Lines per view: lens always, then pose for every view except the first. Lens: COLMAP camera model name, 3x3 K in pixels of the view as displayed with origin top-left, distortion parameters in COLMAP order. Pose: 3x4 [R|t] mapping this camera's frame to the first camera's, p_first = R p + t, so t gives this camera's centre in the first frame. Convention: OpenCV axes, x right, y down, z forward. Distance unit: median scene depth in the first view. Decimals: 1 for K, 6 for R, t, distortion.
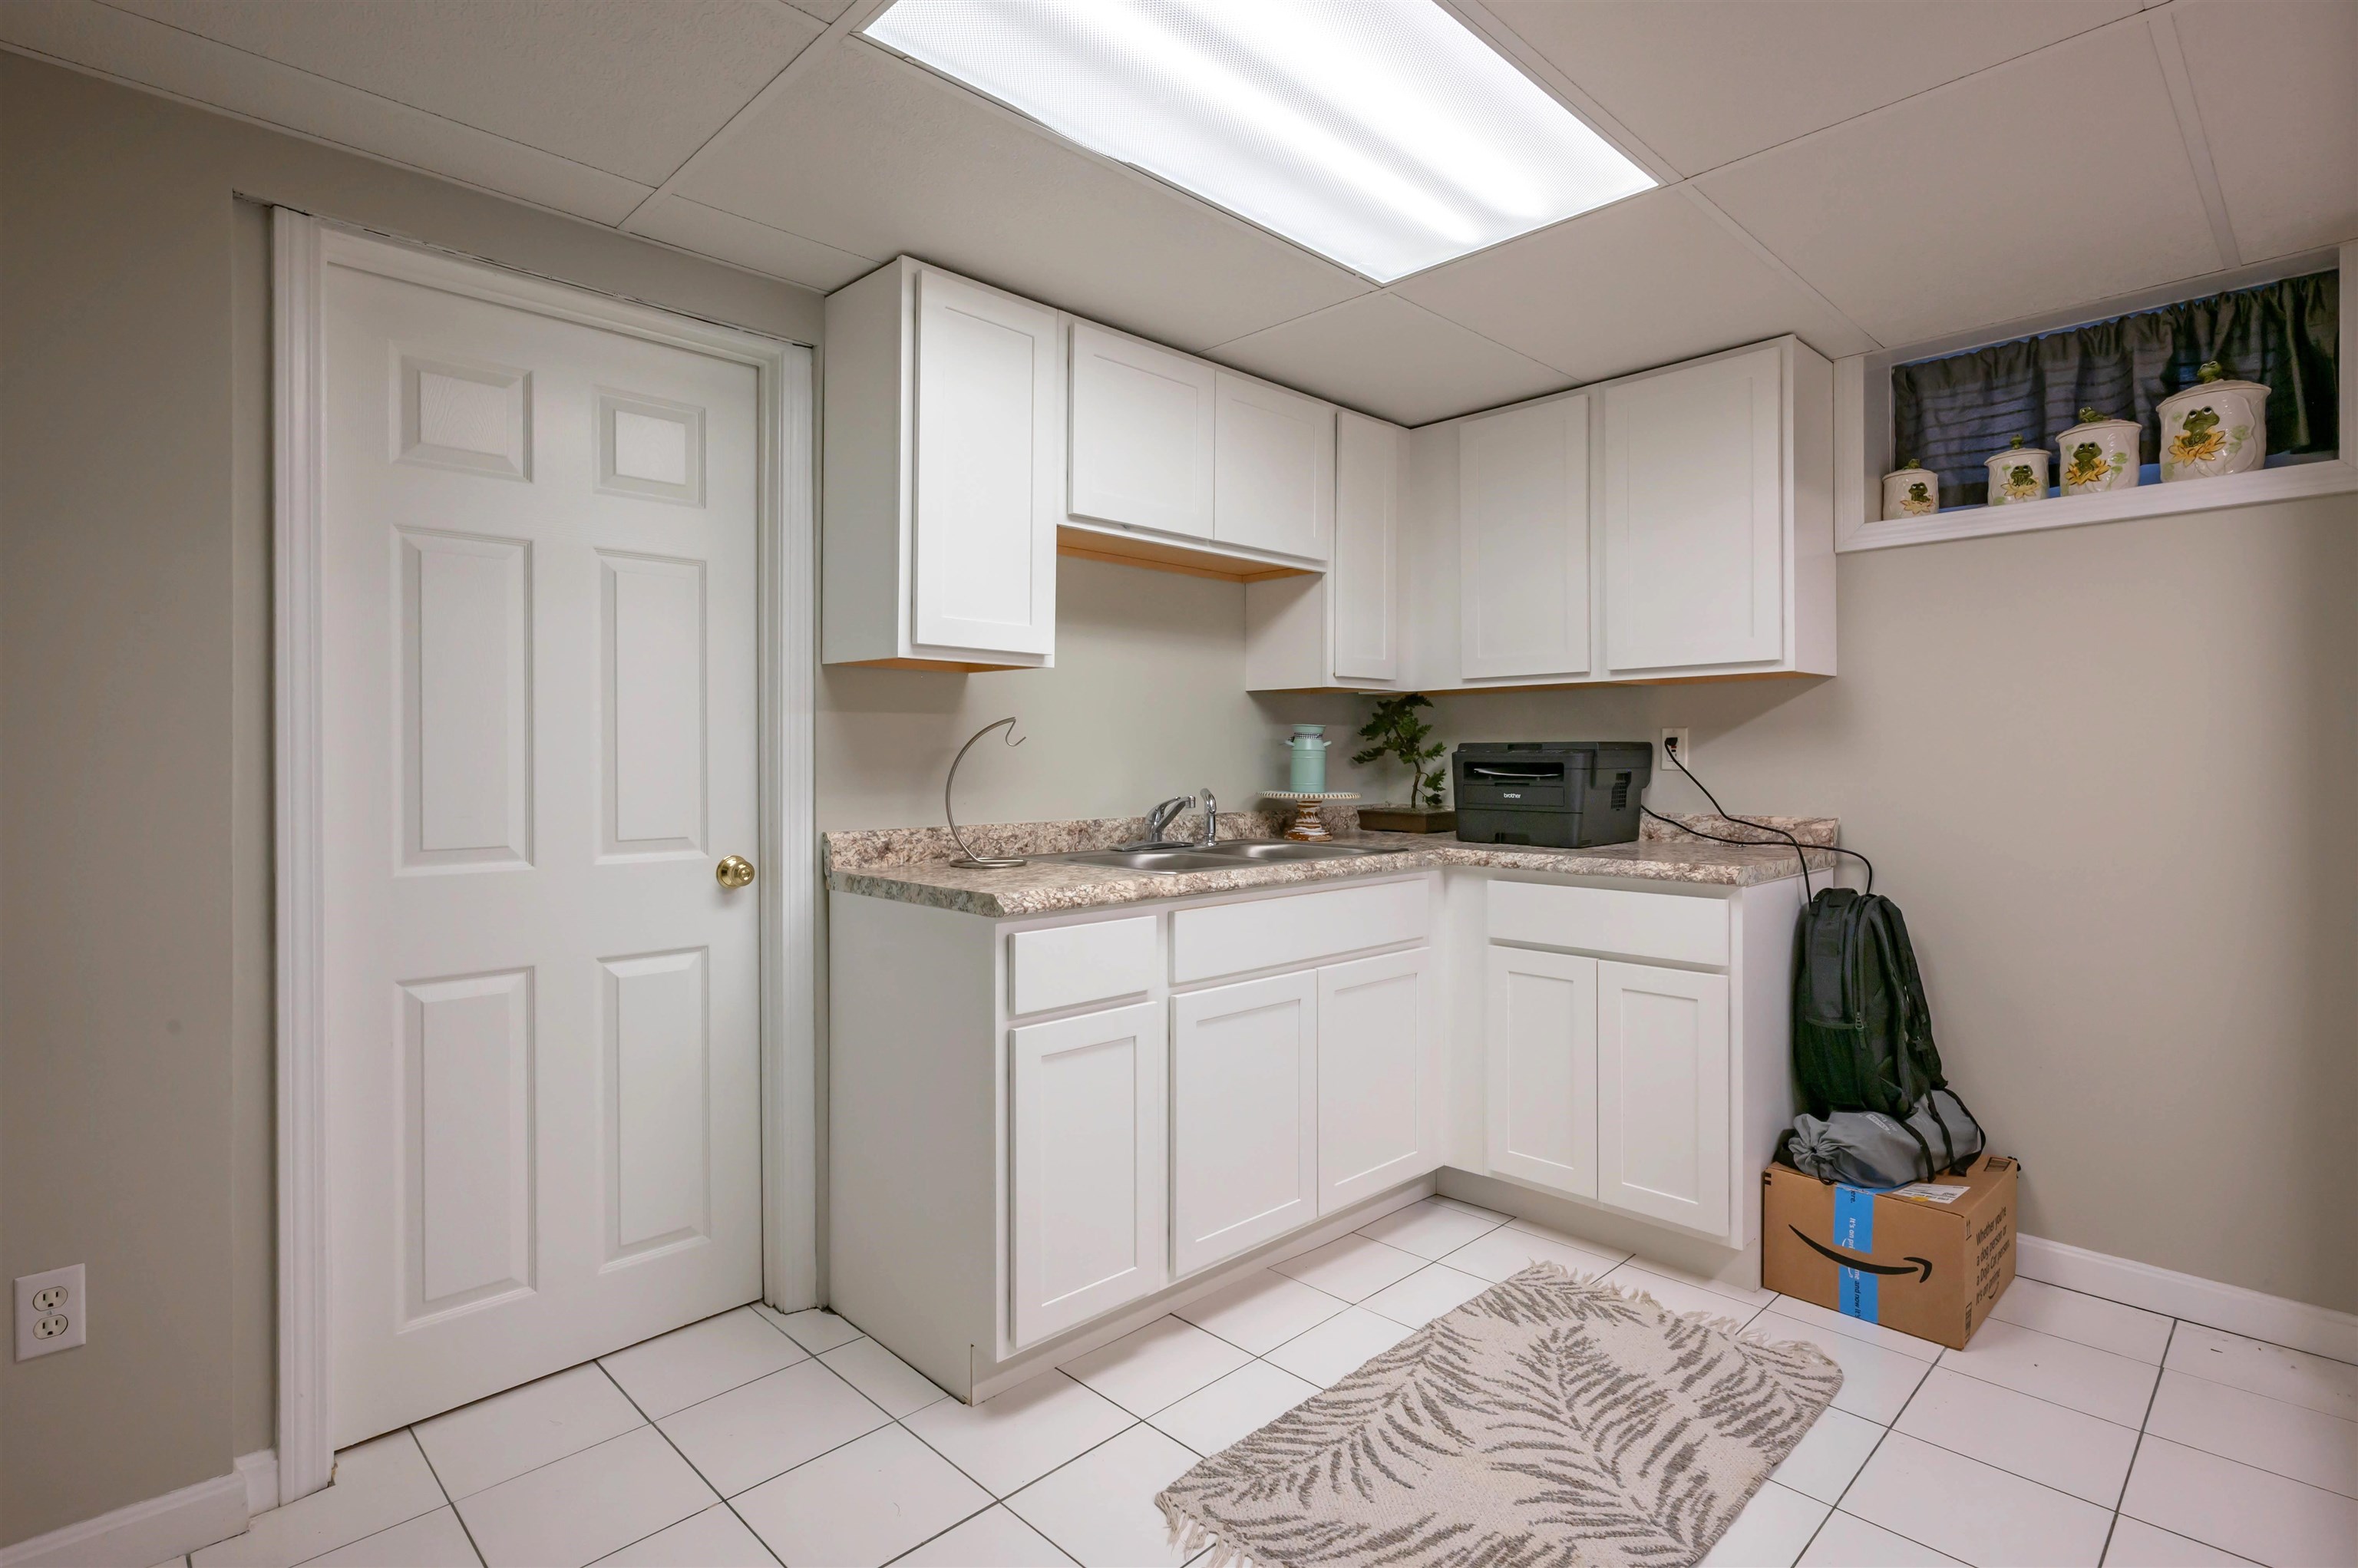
lens RADIAL K [[1148.3, 0, 1190.4], [0, 1148.3, 775.7], [0, 0, 1]] dist [-0.003233, 0.001512]
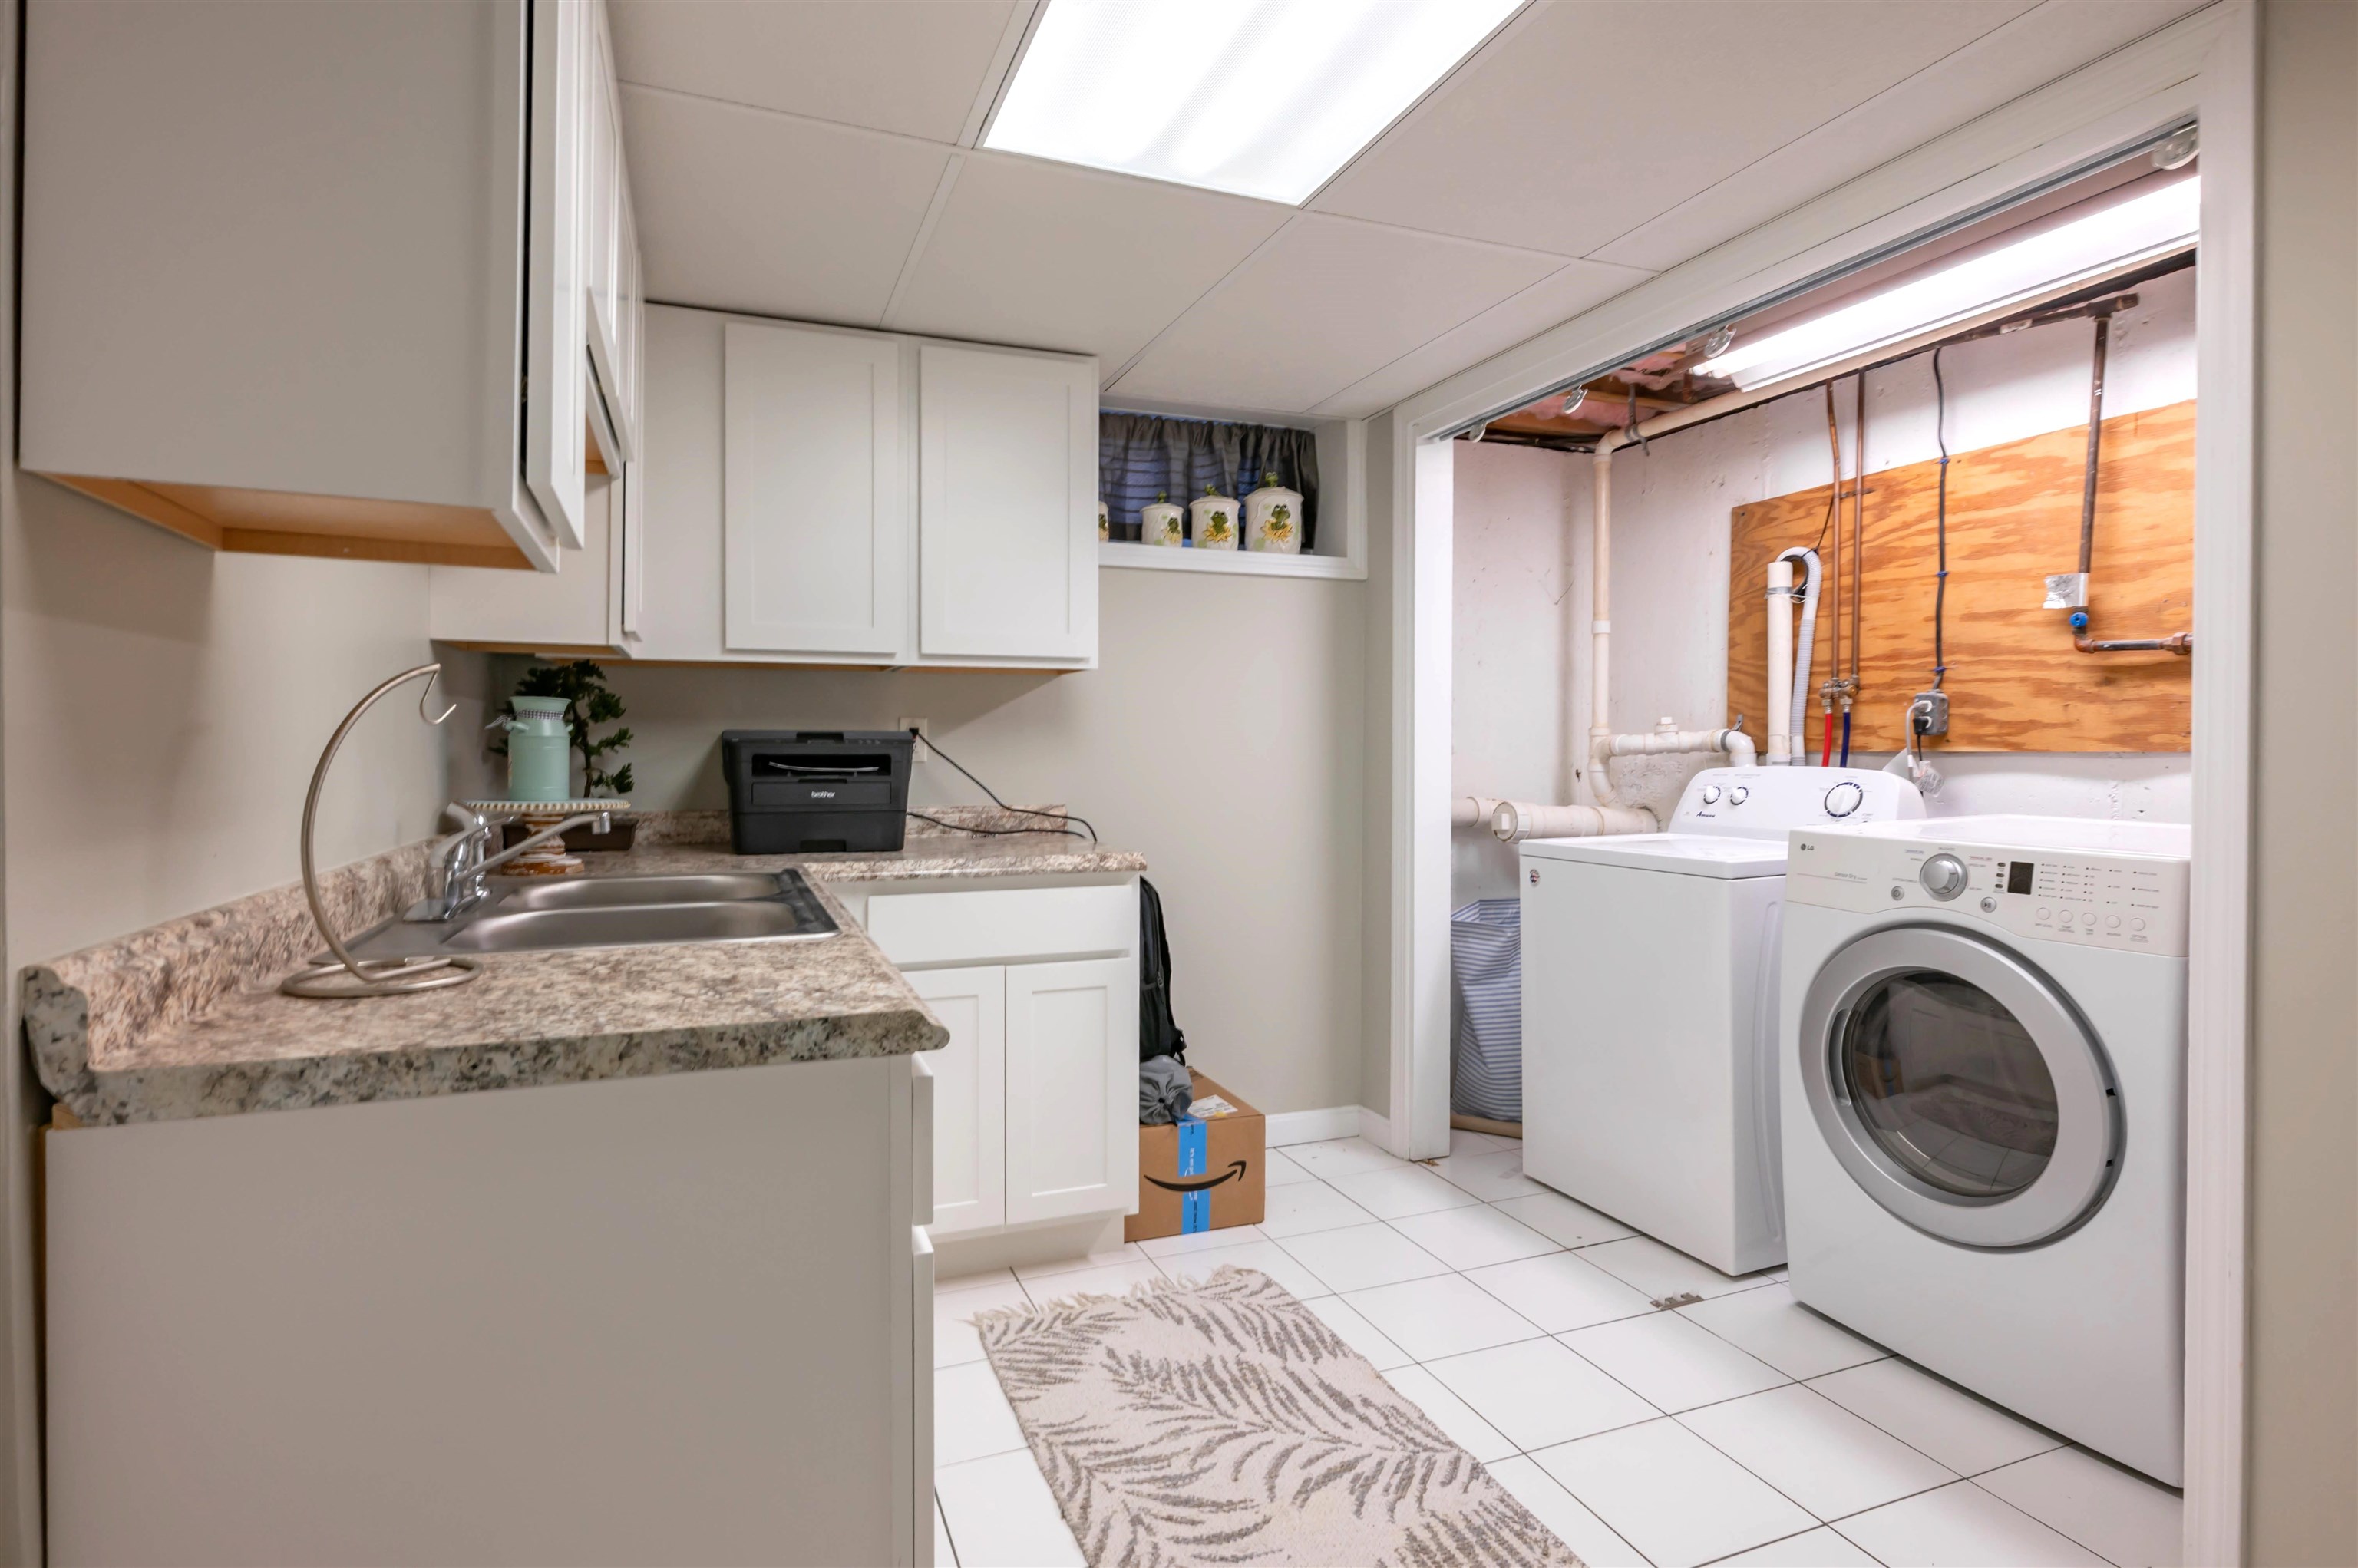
lens RADIAL K [[1148.3, 0, 1185.7], [0, 1148.3, 767.3], [0, 0, 1]] dist [-0.003233, 0.001512]
pose [[0.401952, -0.013369, 0.915563, -0.509689], [0.012393, 0.999881, 0.009160, -0.009219], [-0.915577, 0.007665, 0.402070, 0.572962]]
